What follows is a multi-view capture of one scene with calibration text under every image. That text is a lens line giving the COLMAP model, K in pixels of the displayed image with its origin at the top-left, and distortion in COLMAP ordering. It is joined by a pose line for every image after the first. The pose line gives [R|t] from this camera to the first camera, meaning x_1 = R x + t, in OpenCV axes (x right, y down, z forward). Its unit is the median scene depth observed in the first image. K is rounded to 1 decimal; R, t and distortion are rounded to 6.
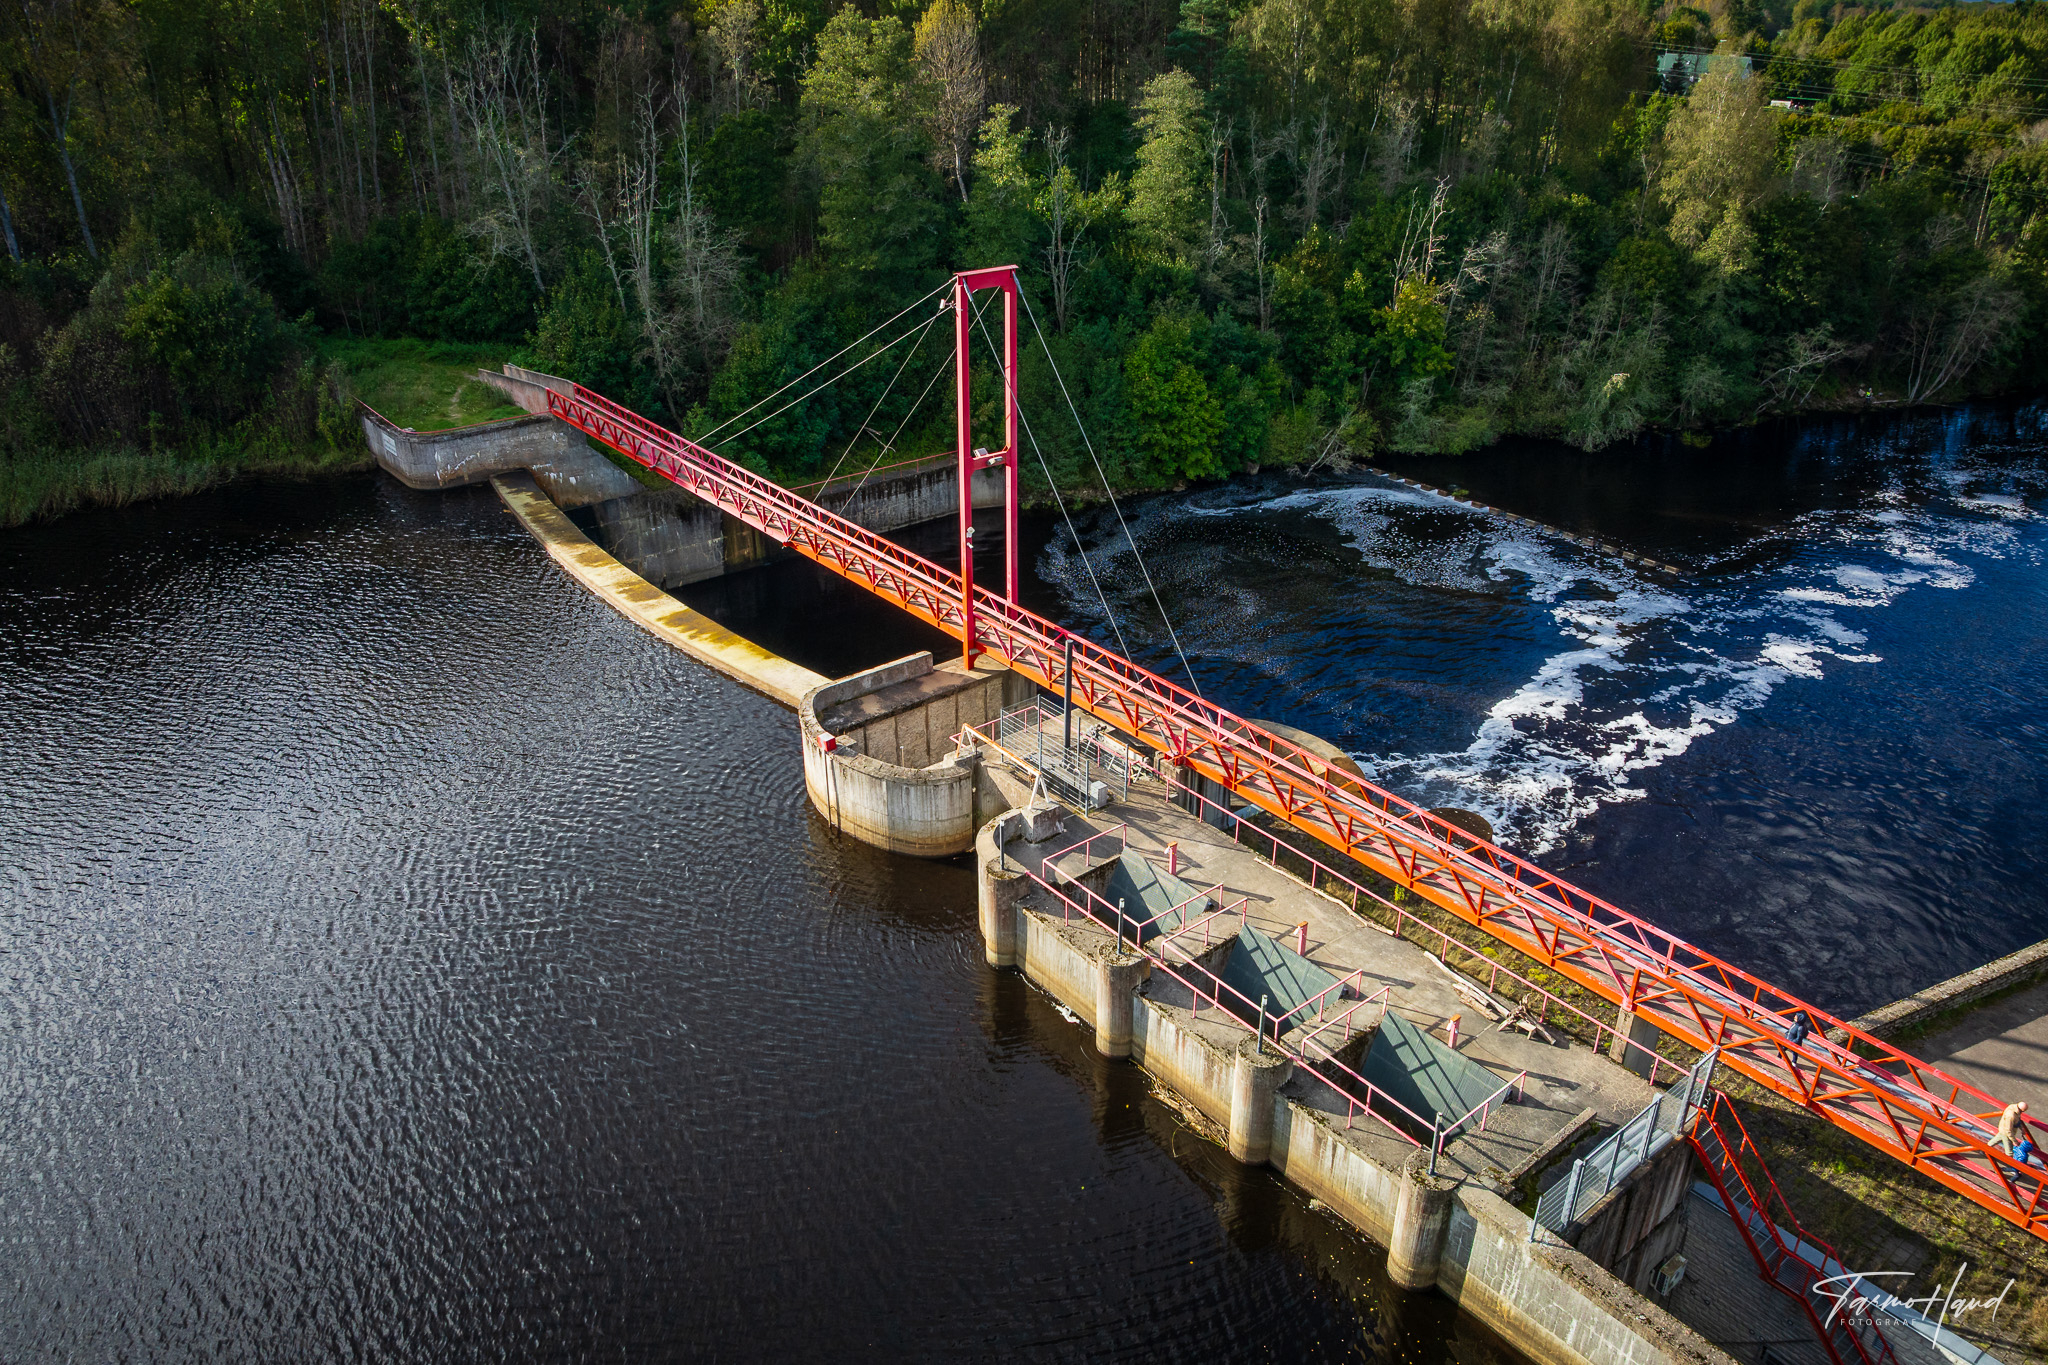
lens RADIAL K [[1423.3, 0, 1049.1], [0, 1423.3, 685.3], [0, 0, 1]] dist [-0.032055, 0.001913]
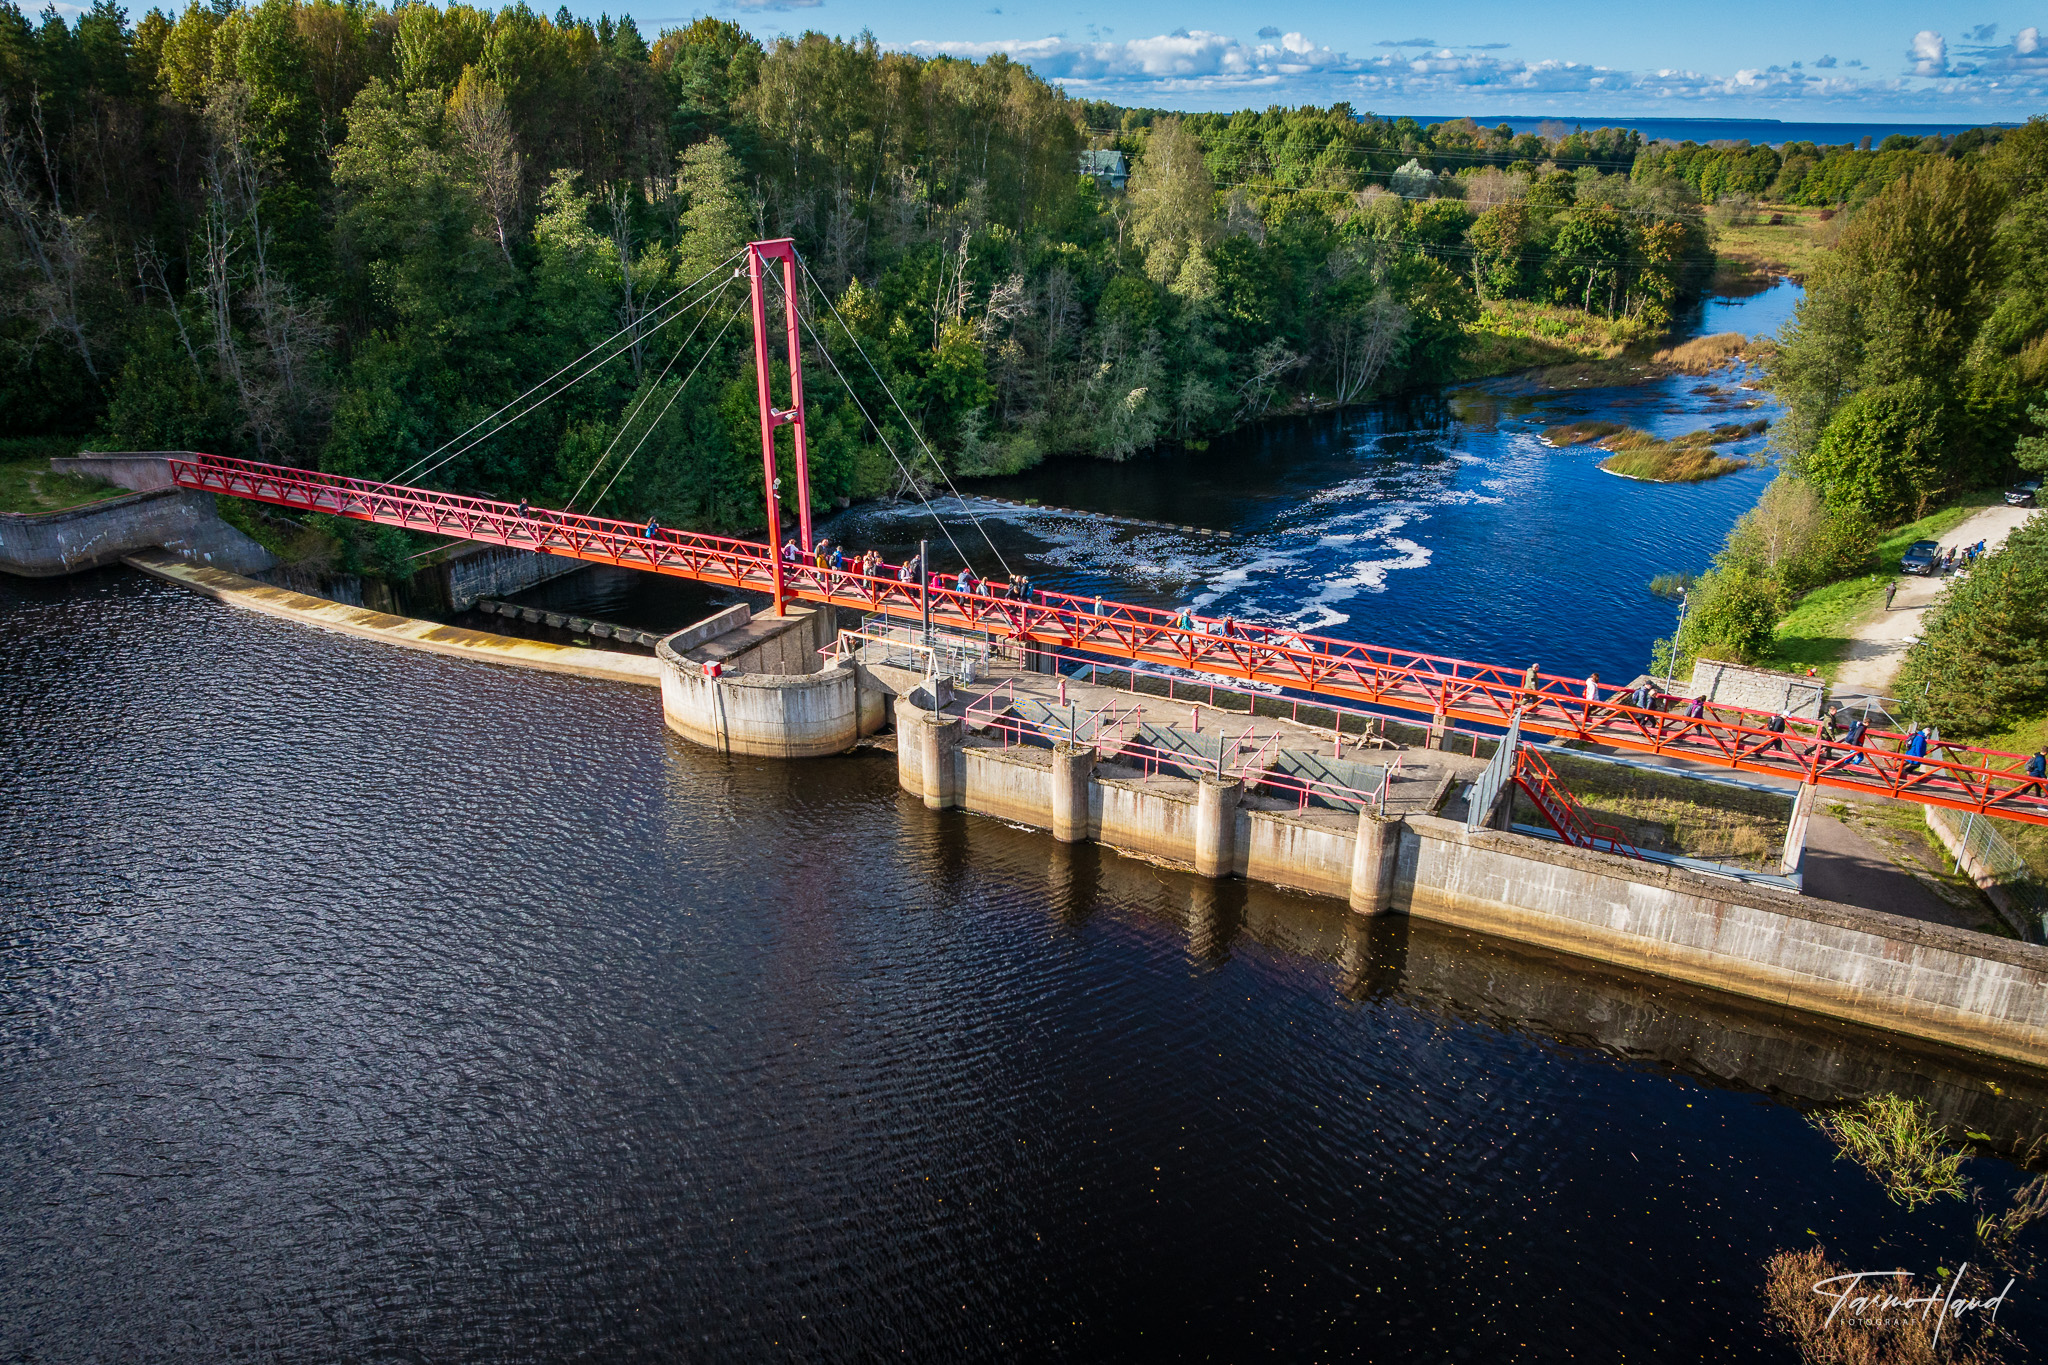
lens RADIAL K [[1410.6, 0, 1037.2], [0, 1410.6, 767.4], [0, 0, 1]] dist [-0.035246, -0.005076]
pose [[0.919920, -0.168509, 0.354050, -0.328275], [0.177092, 0.984159, 0.008274, 0.152427], [-0.349836, 0.055088, 0.935190, -0.091645]]
